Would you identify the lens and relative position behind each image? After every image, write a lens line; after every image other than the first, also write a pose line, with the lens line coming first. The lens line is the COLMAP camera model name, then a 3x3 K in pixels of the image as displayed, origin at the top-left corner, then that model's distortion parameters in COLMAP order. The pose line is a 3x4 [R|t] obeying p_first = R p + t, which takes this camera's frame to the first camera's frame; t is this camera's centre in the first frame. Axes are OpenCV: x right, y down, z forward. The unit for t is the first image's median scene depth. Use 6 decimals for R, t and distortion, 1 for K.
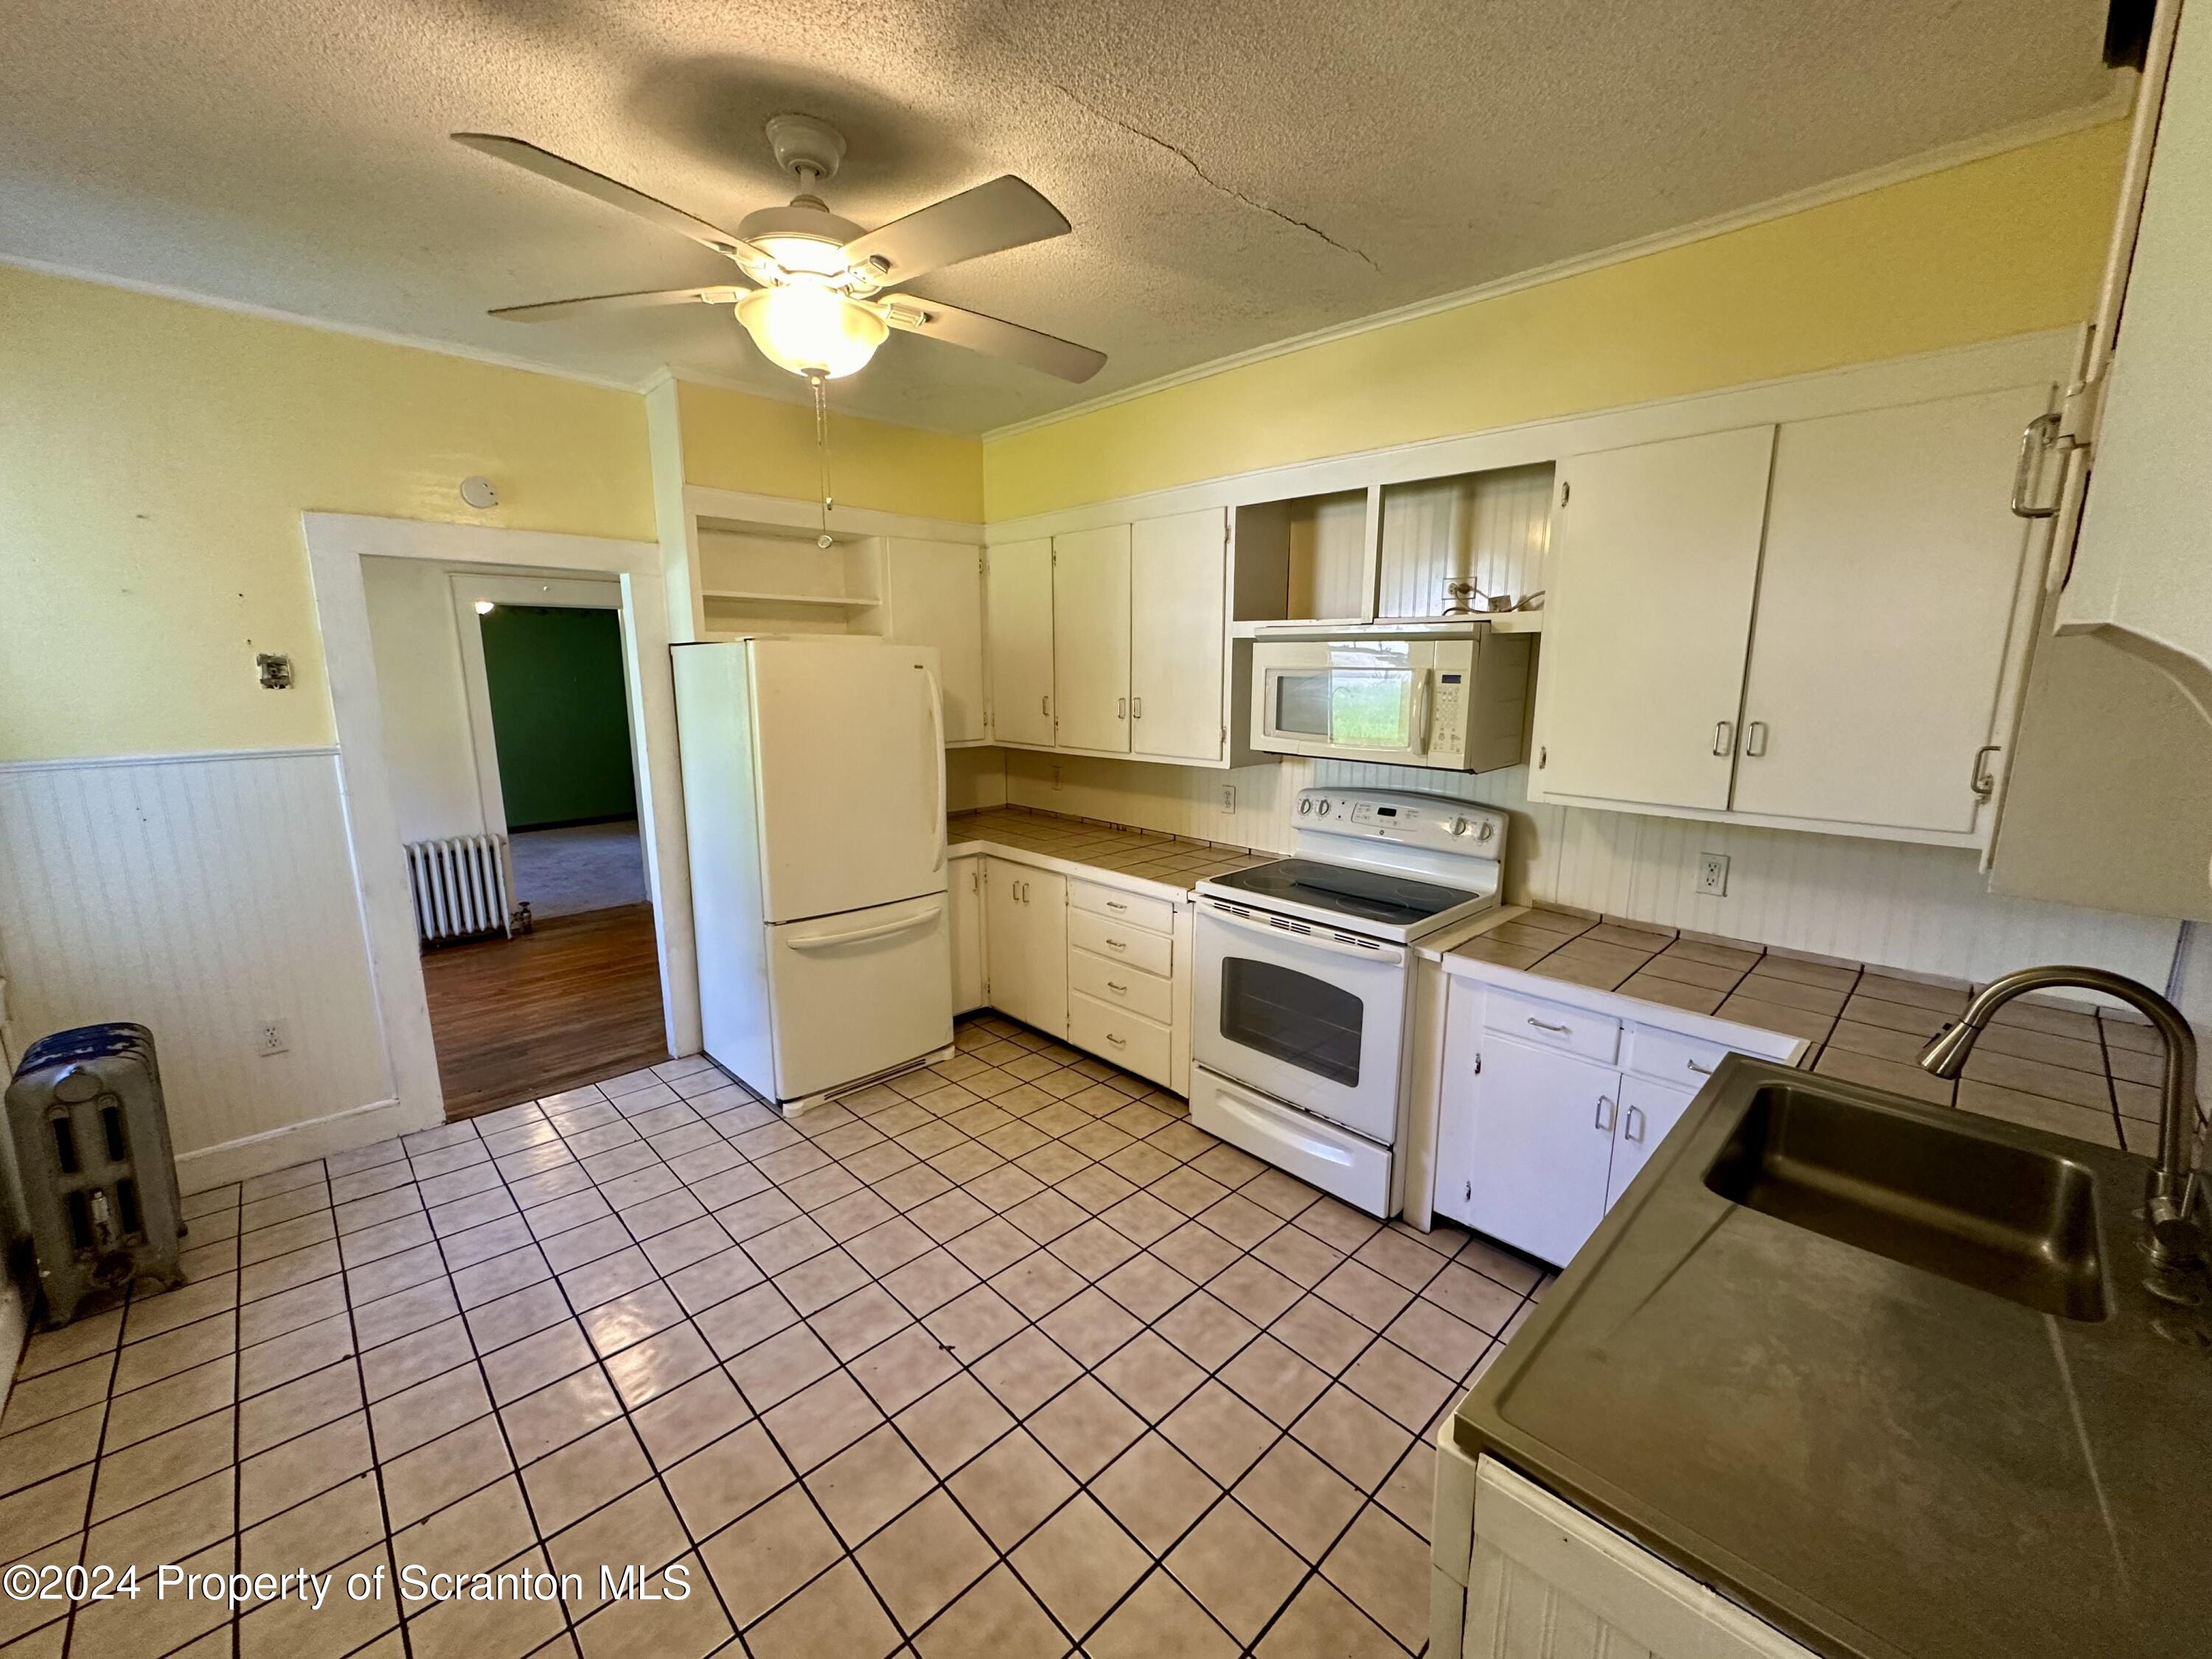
lens RADIAL K [[883.4, 0, 1104.0], [0, 883.4, 827.7], [0, 0, 1]] dist [0.001701, 0.000158]
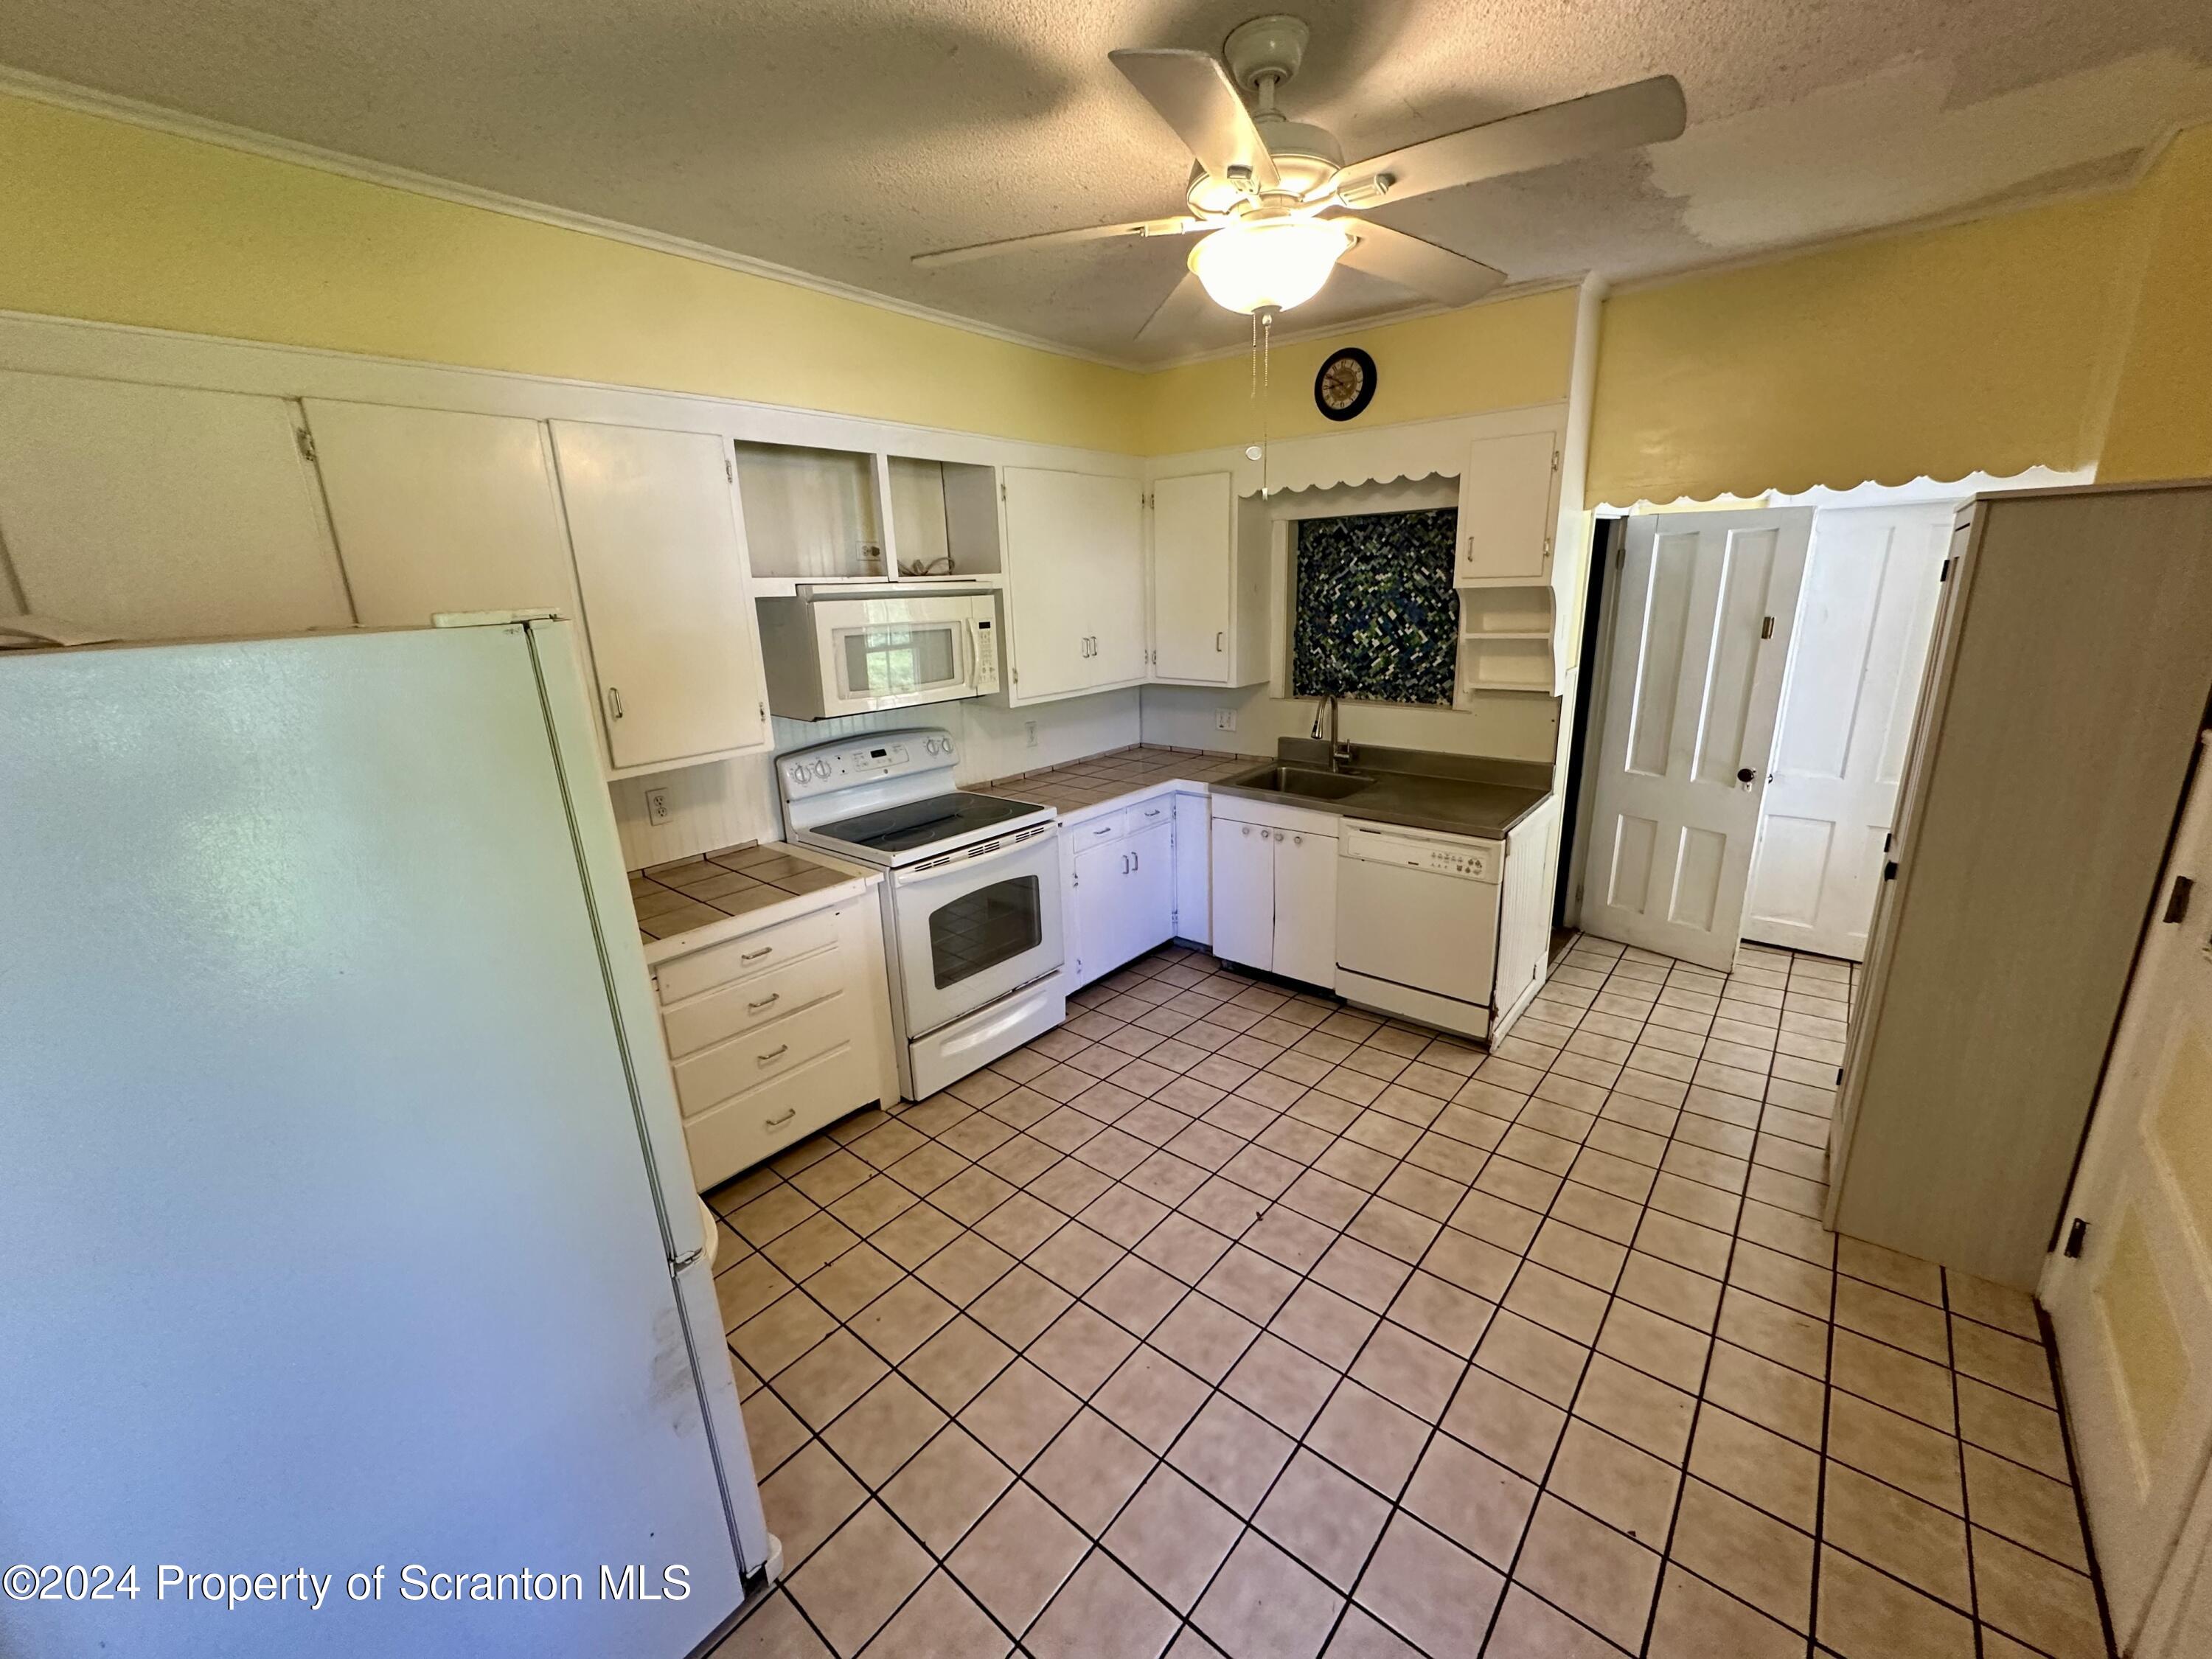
lens RADIAL K [[883.4, 0, 1106.9], [0, 883.4, 827.7], [0, 0, 1]] dist [0.001701, 0.000158]
pose [[-0.102398, -0.263281, 0.959269, -0.871635], [0.218071, 0.934939, 0.279882, -0.195170], [-0.970546, 0.237848, -0.038322, 0.860310]]
